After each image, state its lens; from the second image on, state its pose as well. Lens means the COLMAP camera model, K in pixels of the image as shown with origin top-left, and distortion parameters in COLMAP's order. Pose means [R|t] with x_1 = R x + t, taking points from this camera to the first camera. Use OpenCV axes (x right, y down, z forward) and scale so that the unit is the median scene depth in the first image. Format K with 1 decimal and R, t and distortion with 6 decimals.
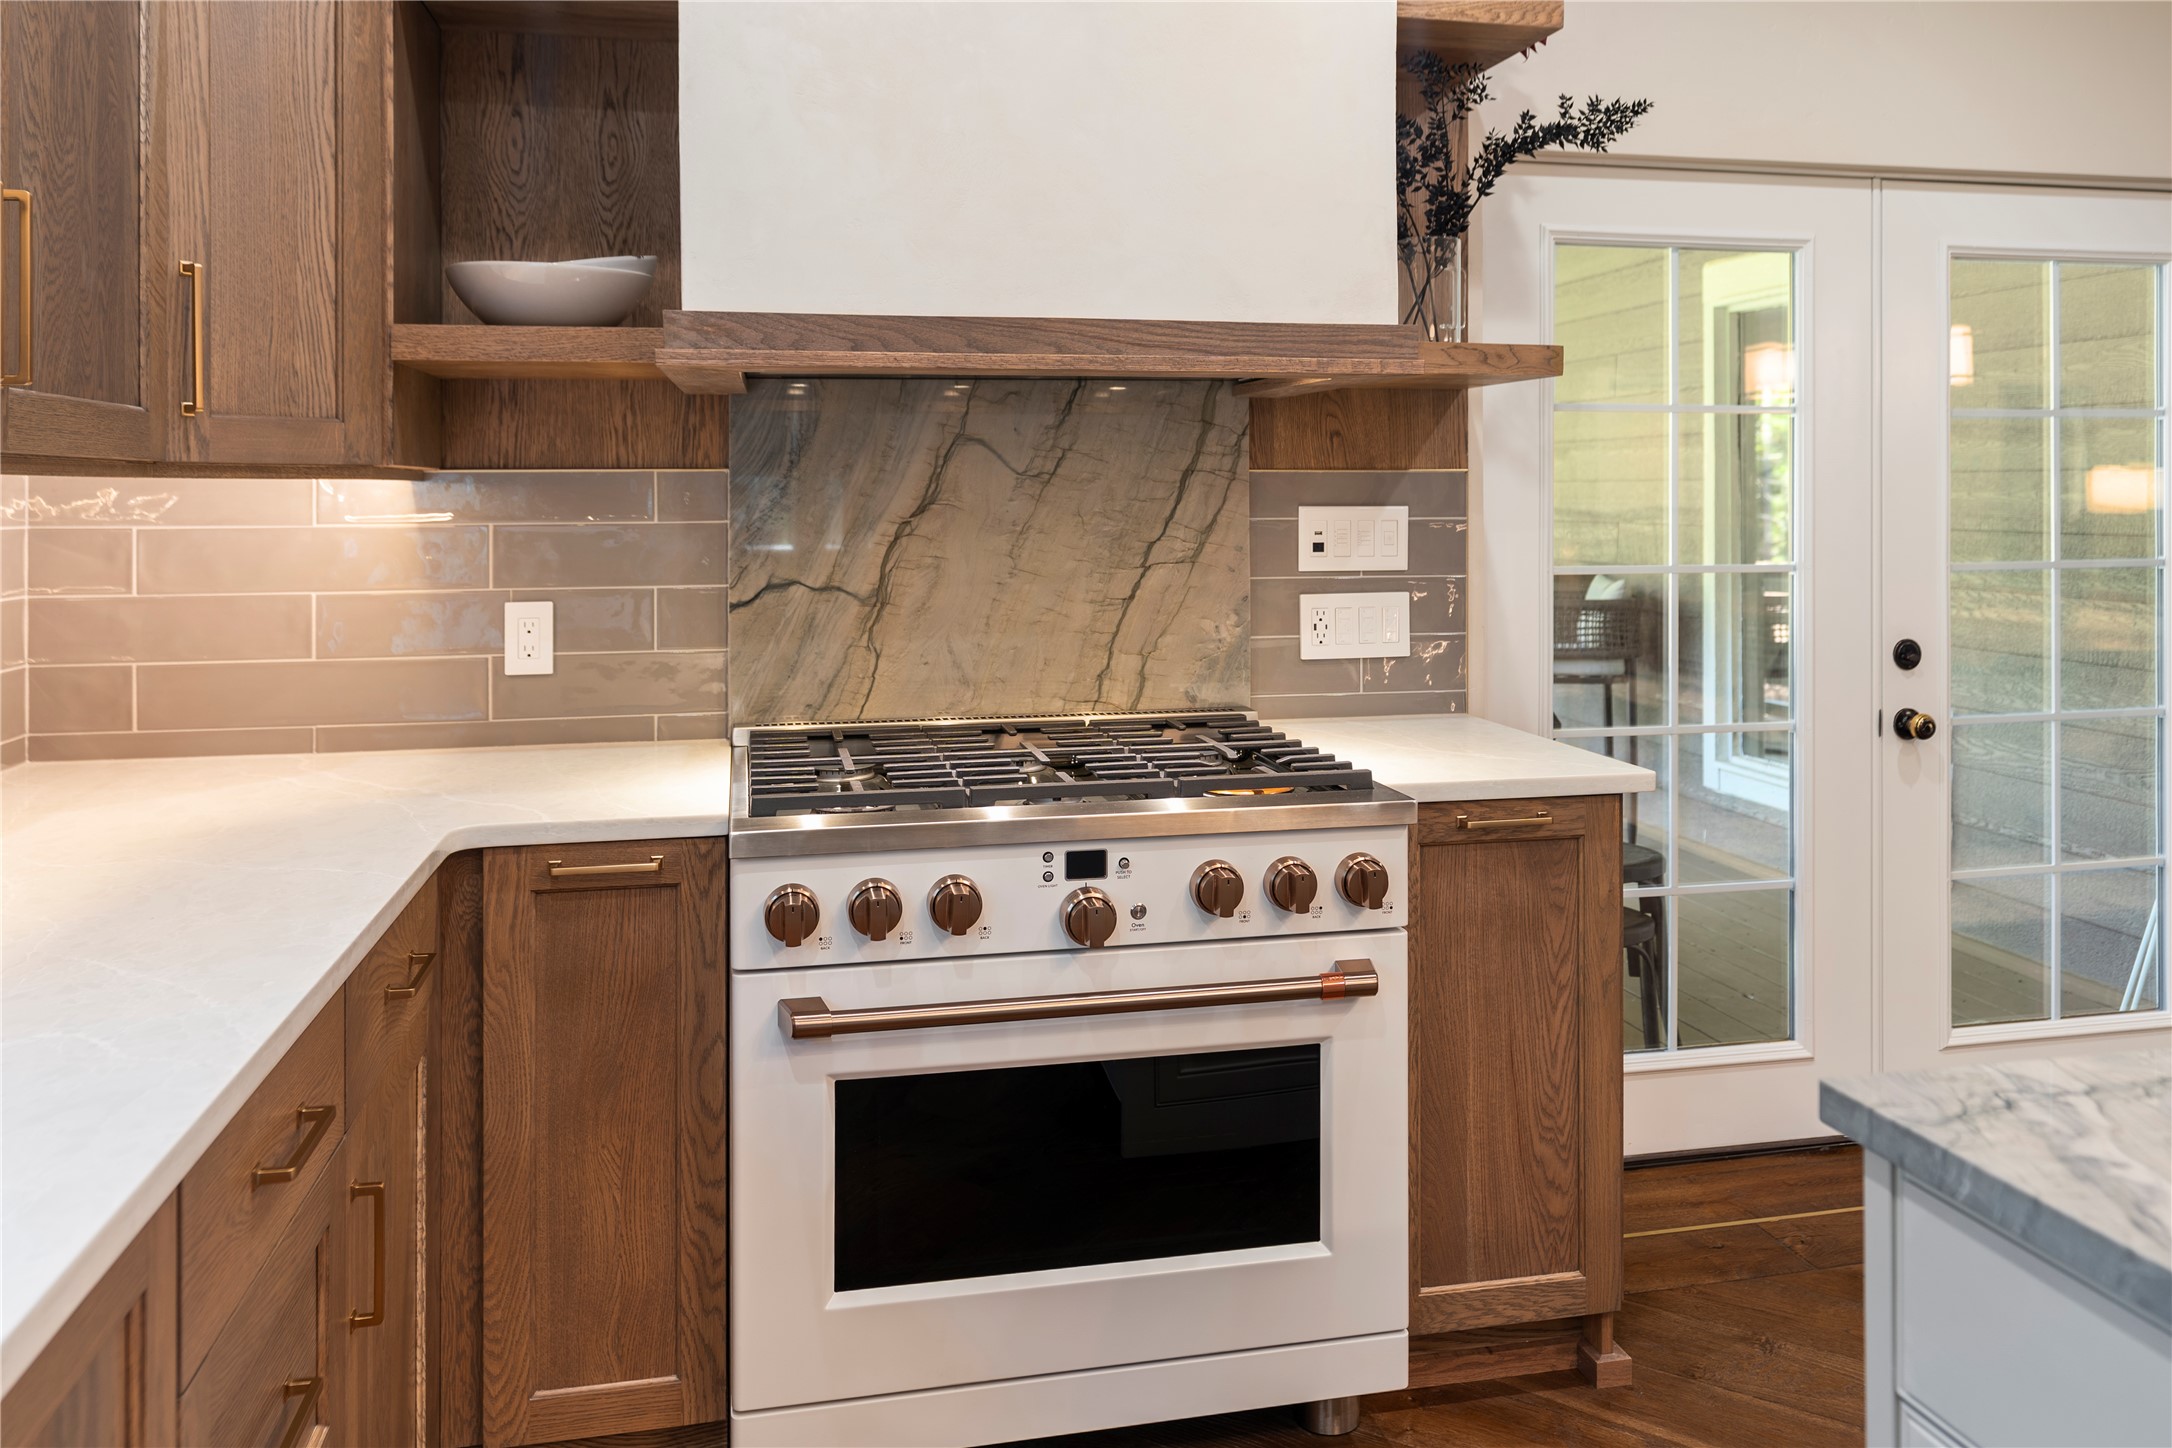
lens RADIAL K [[1593.5, 0, 1090.4], [0, 1593.5, 489.0], [0, 0, 1]] dist [0.008027, 0.002638]
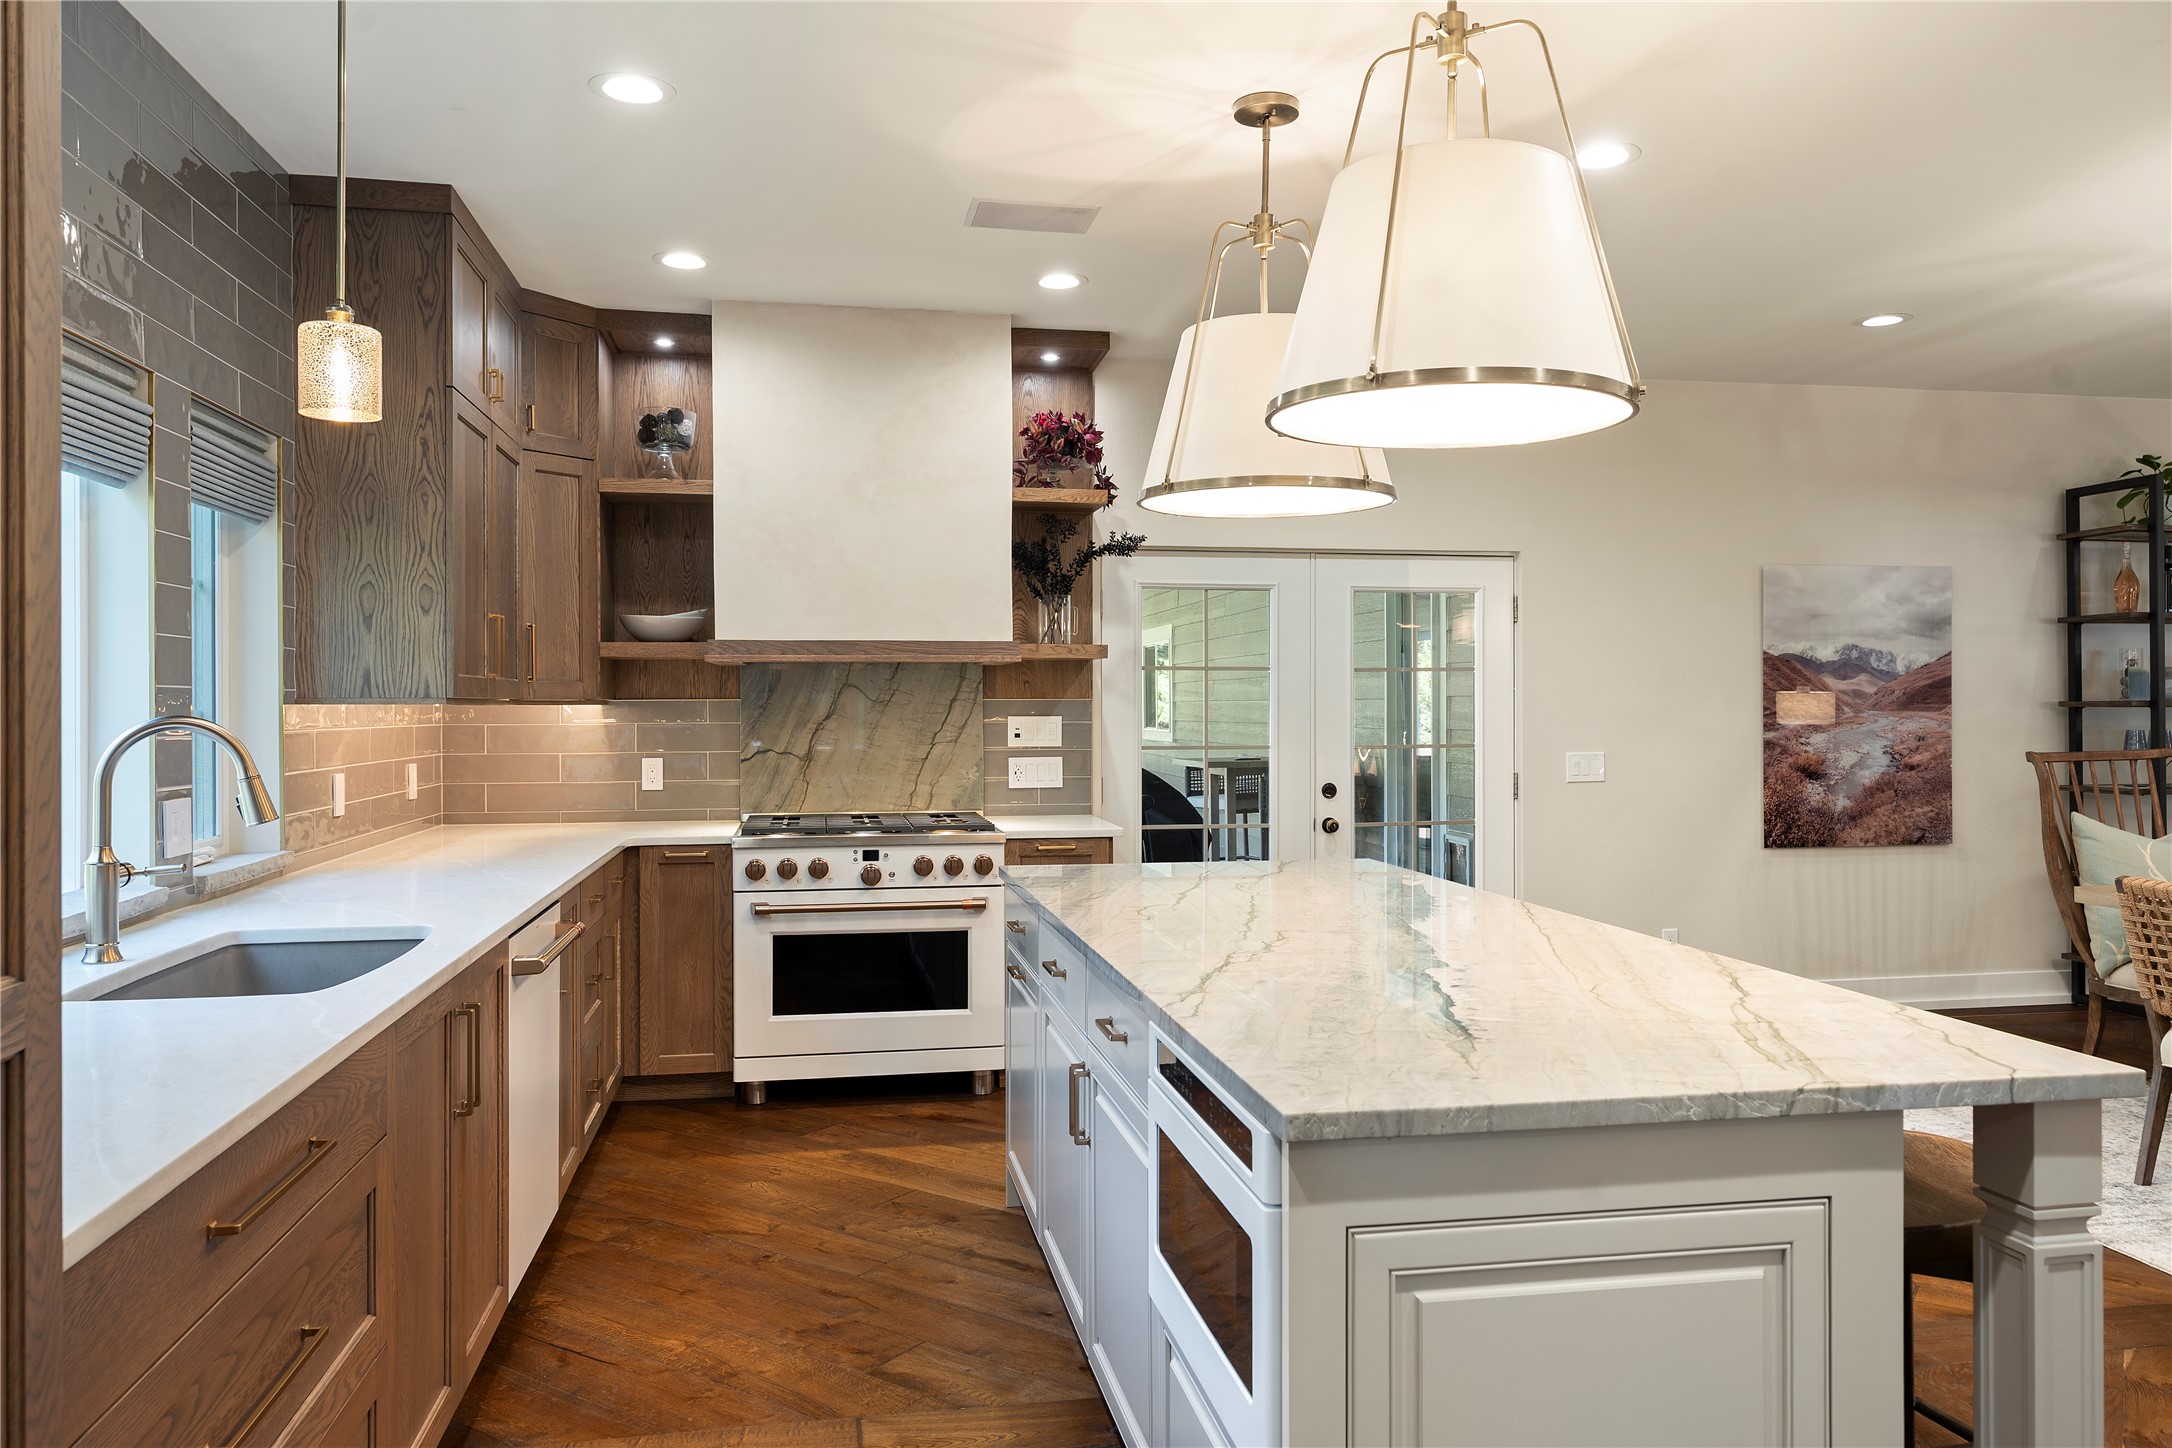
lens RADIAL K [[1511.8, 0, 1086.6], [0, 1511.8, 716.5], [0, 0, 1]] dist [0.008679, 0.001124]
pose [[0.999289, 0.001230, -0.037673, 0.393060], [-0.000809, 0.999937, 0.011195, -0.014526], [0.037684, -0.011157, 0.999227, -1.278915]]
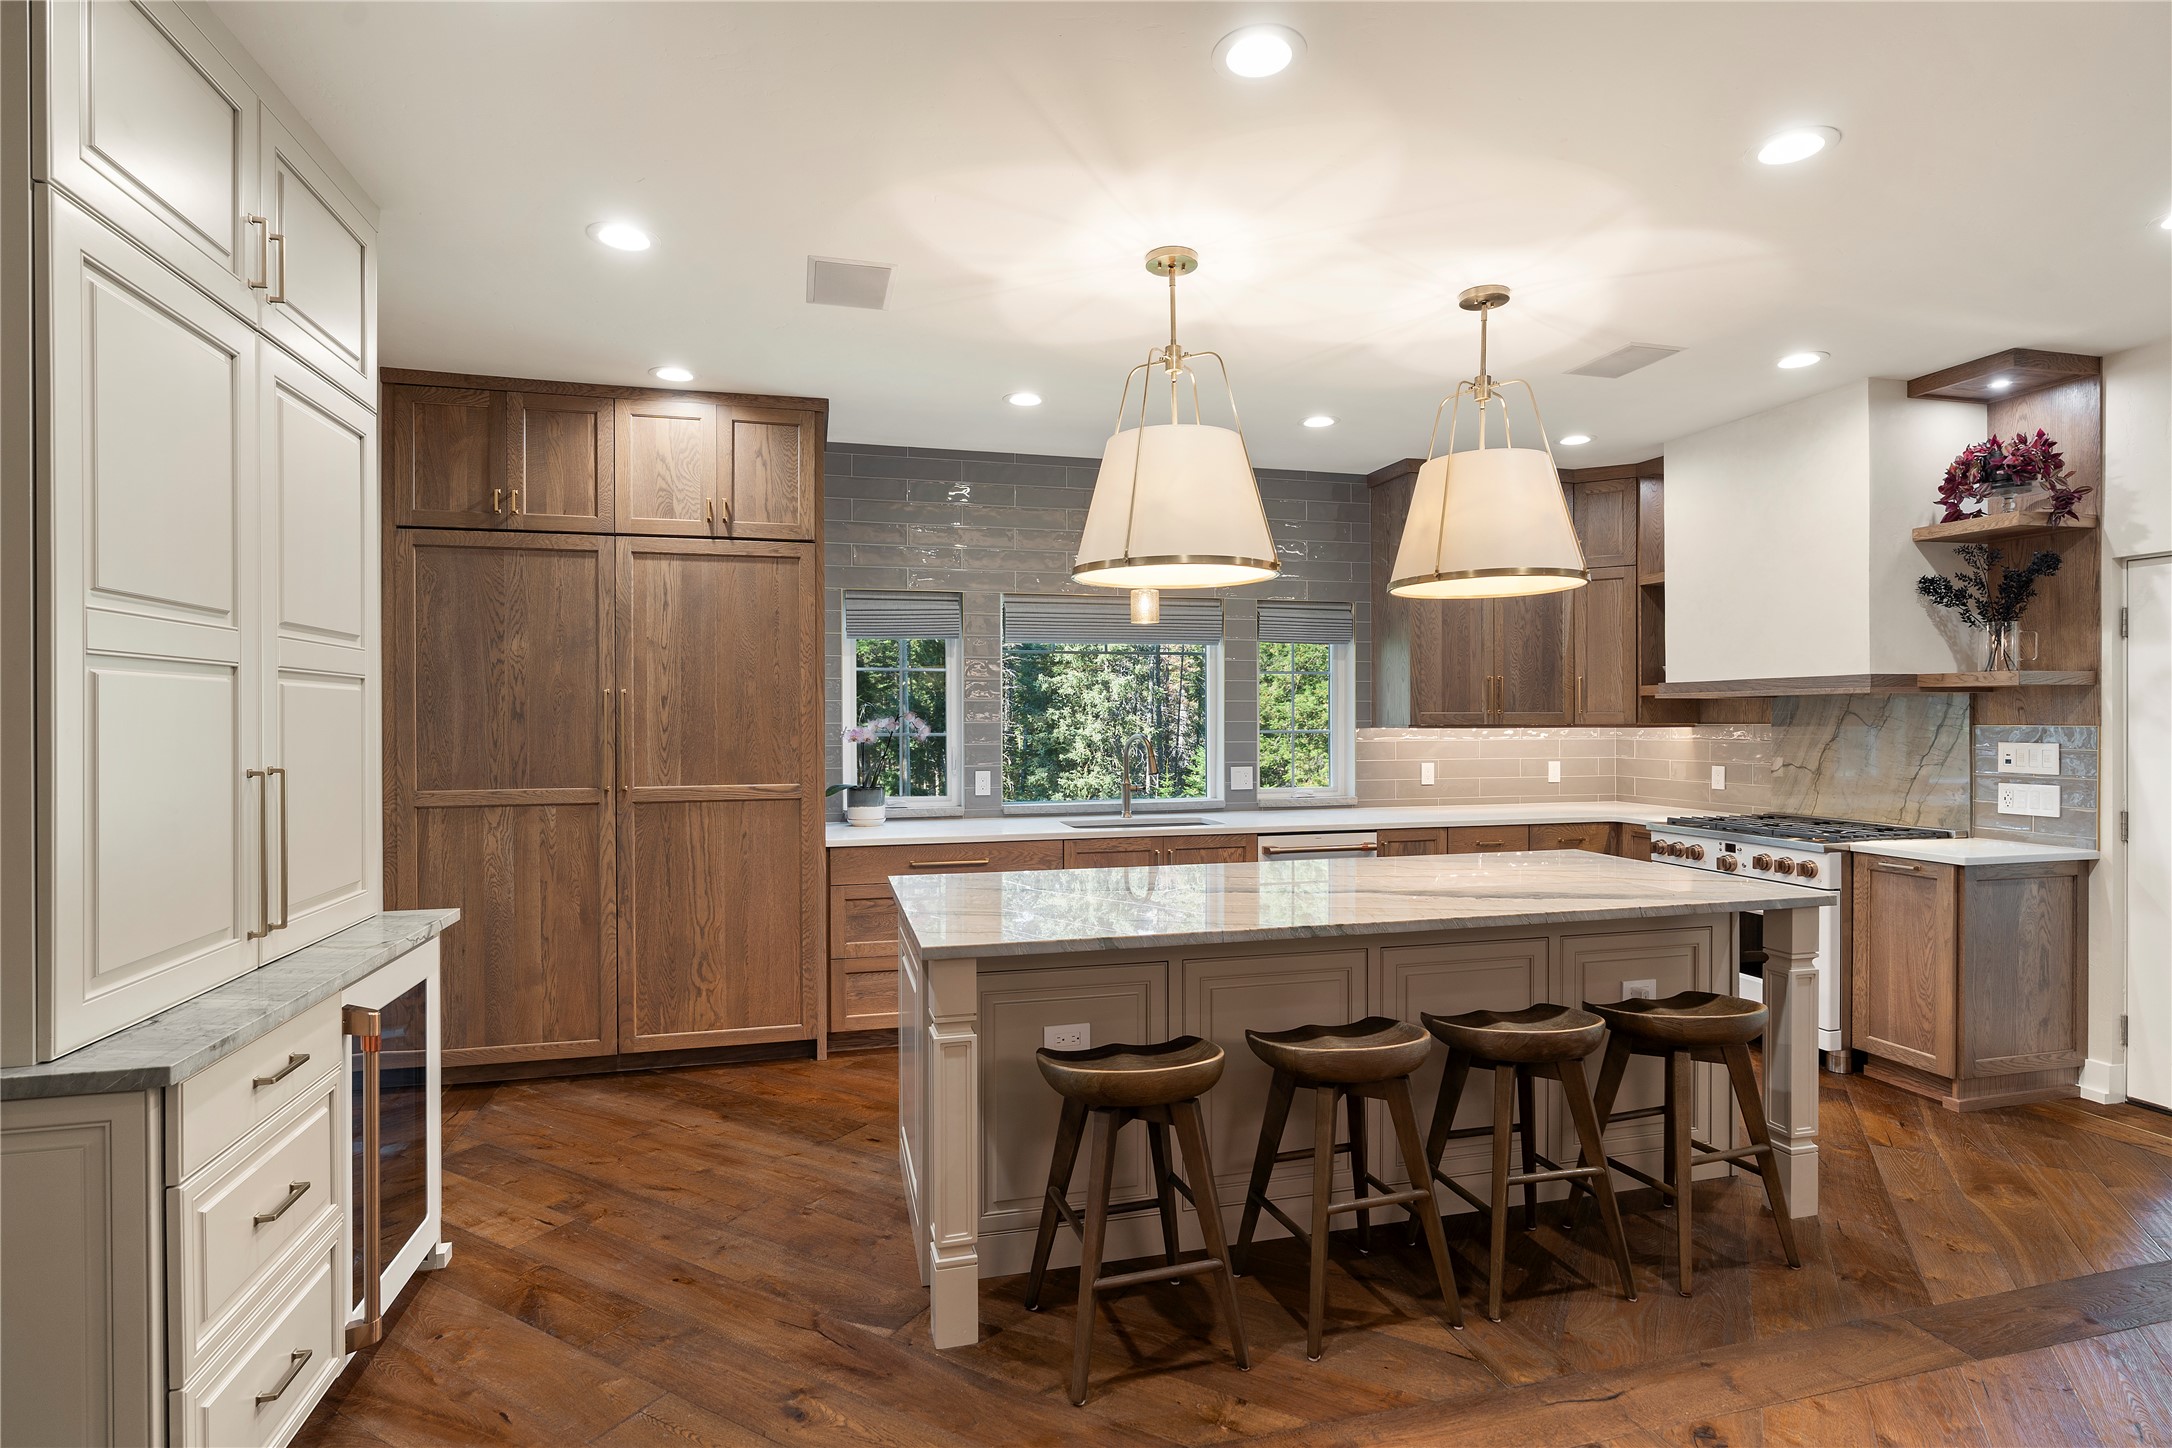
lens RADIAL K [[1074.2, 0, 1086.5], [0, 1074.2, 727.0], [0, 0, 1]] dist [0.000547, 0.000413]
pose [[0.041580, 0.008675, -0.999098, 1.933751], [0.005632, 0.999944, 0.008916, -0.036778], [0.999119, -0.005998, 0.041528, -0.372046]]
